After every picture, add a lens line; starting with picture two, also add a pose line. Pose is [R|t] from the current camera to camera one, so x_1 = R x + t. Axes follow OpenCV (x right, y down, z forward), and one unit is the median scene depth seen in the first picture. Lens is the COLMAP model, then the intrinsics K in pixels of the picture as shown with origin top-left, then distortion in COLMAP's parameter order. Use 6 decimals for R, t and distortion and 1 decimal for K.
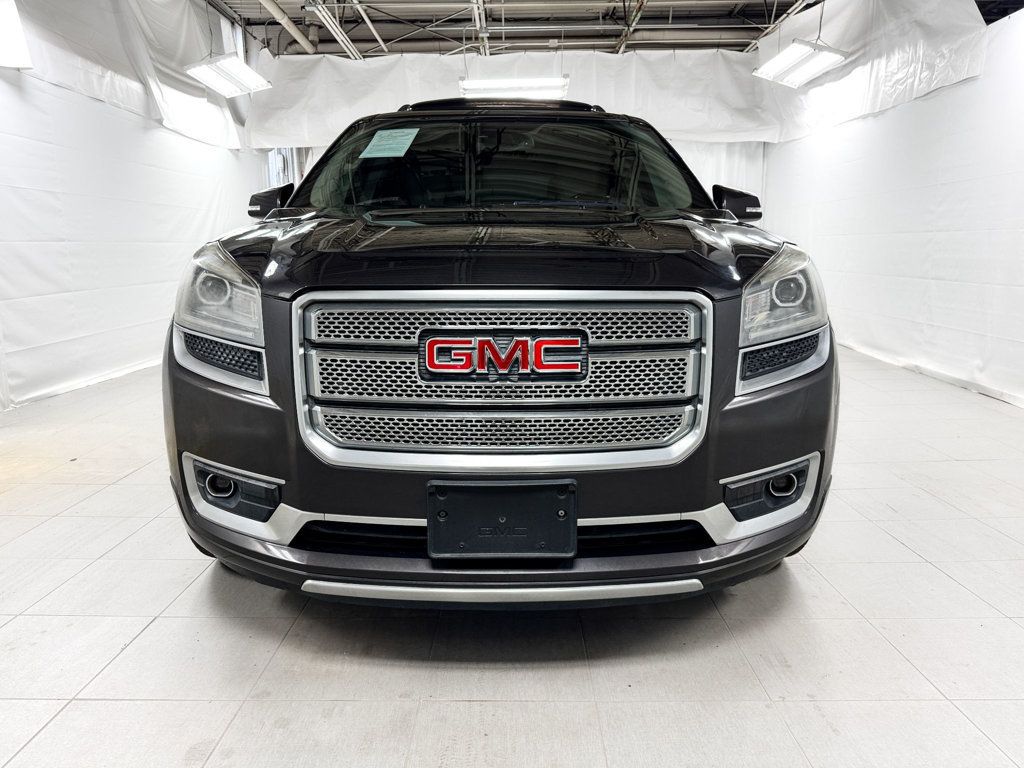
lens RADIAL K [[723.5, 0, 511.5], [0, 723.5, 379.9], [0, 0, 1]] dist [0.017790, -0.008256]
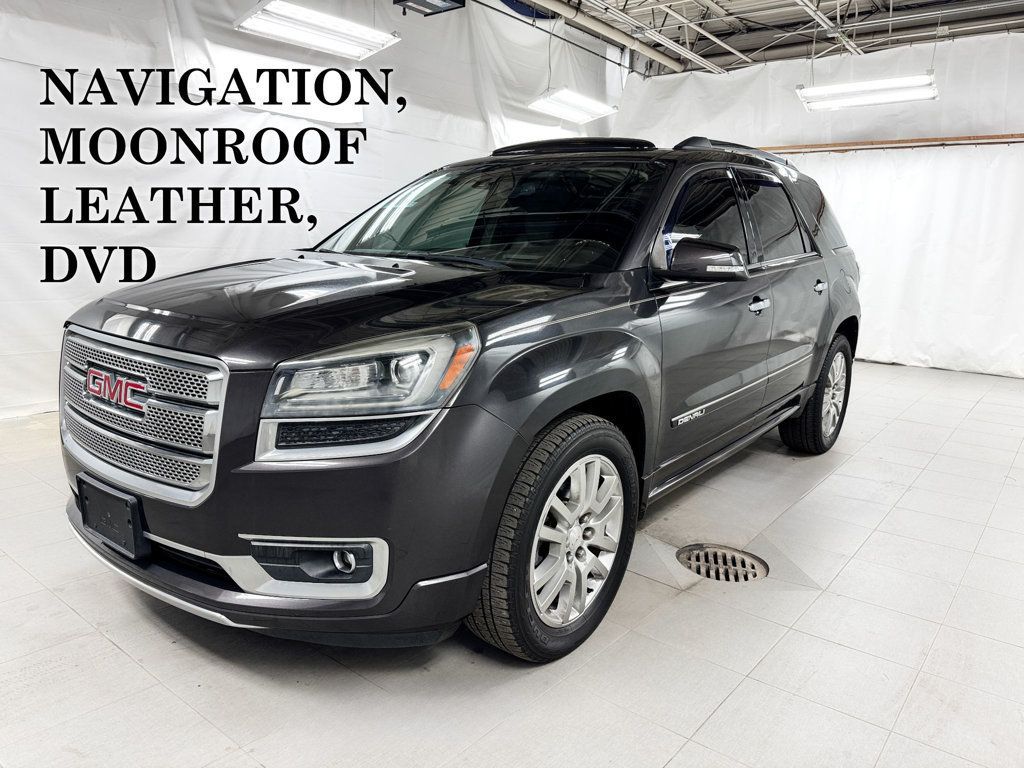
lens RADIAL K [[727.5, 0, 515.3], [0, 727.5, 389.7], [0, 0, 1]] dist [0.010079, -0.008765]
pose [[0.786180, 0.160958, -0.596669, 0.302810], [-0.154984, 0.985984, 0.061769, -0.051098], [0.598248, 0.043913, 0.800107, 0.087838]]
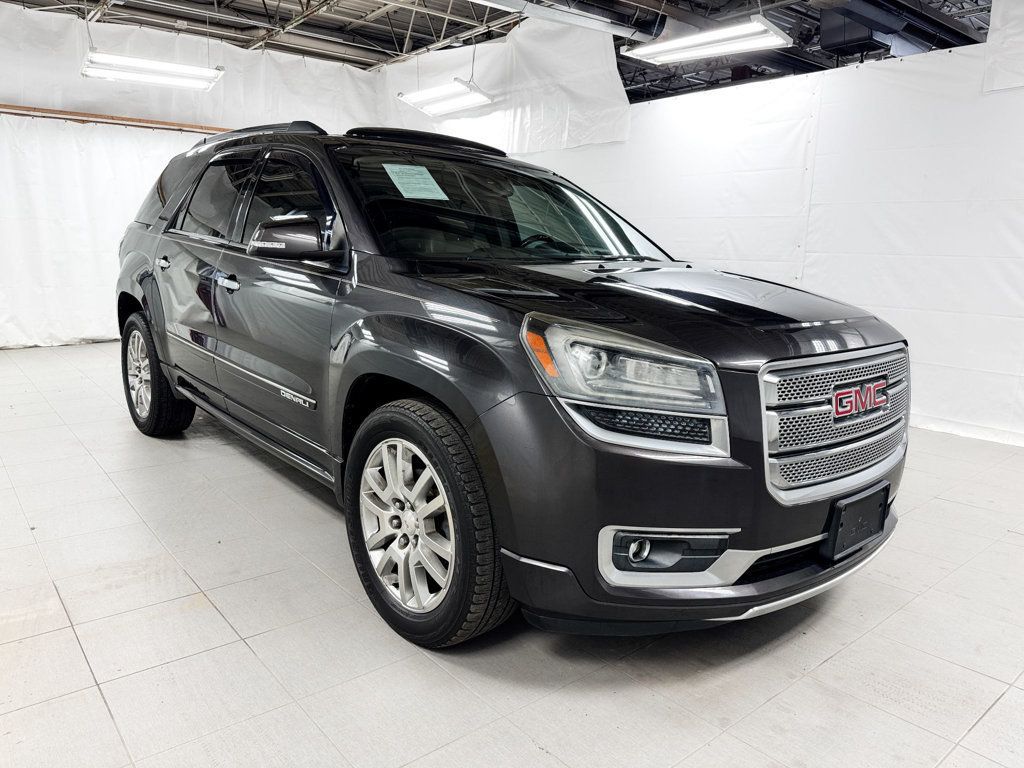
lens RADIAL K [[720.9, 0, 509.8], [0, 720.9, 389.7], [0, 0, 1]] dist [0.000637, -0.000525]
pose [[0.765675, -0.107275, 0.634219, -0.312253], [0.091128, 0.994141, 0.058137, -0.042856], [-0.636740, 0.013280, 0.770964, 0.086745]]
